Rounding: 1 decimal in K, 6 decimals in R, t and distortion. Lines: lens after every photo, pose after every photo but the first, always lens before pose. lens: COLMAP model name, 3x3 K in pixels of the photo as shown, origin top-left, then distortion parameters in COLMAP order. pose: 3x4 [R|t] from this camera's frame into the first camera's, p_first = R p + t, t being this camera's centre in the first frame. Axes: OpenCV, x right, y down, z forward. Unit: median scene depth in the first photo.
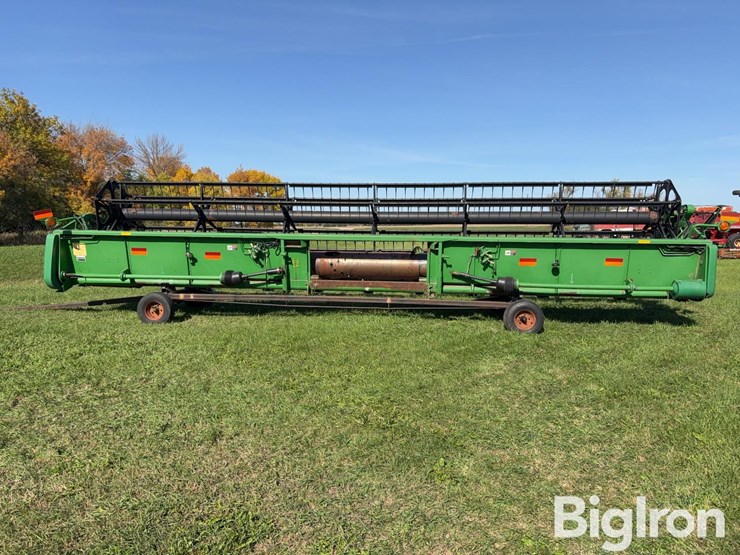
lens RADIAL K [[566.3, 0, 370.0], [0, 566.3, 277.5], [0, 0, 1]] dist [0.002057, -0.006335]
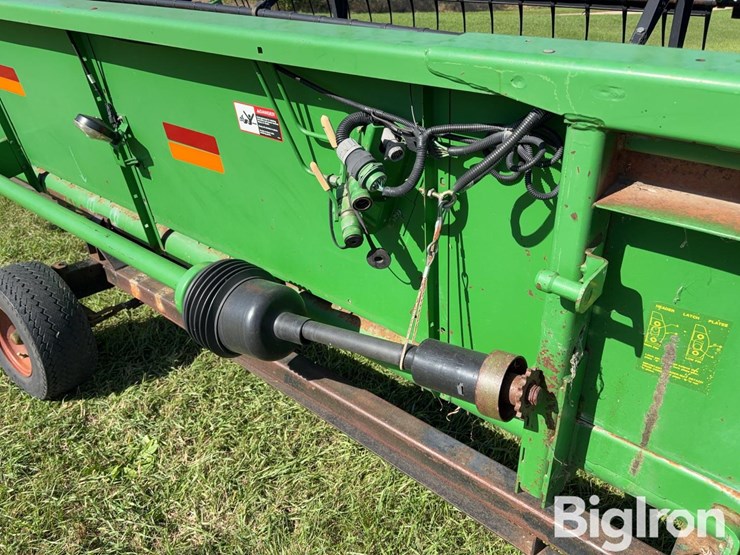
lens RADIAL K [[566.3, 0, 370.0], [0, 566.3, 277.5], [0, 0, 1]] dist [0.002057, -0.006335]
pose [[0.826099, 0.276109, -0.491248, -0.129367], [-0.089756, 0.925081, 0.369010, -0.072308], [0.556332, -0.260746, 0.788991, 0.881644]]
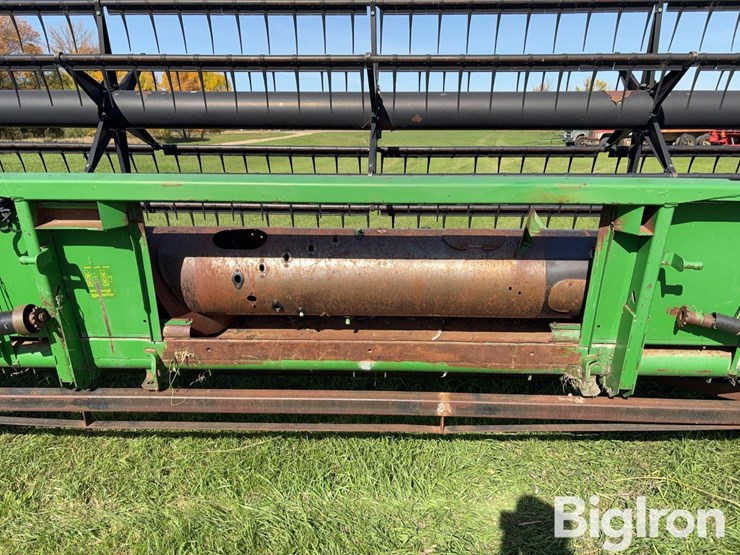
lens RADIAL K [[578.8, 0, 369.3], [0, 578.8, 276.9], [0, 0, 1]] dist [0.004119, 0.002842]
pose [[0.998033, -0.022238, 0.058612, -0.019487], [0.012891, 0.987787, 0.155274, -0.069035], [-0.061350, -0.154213, 0.986131, 0.719038]]
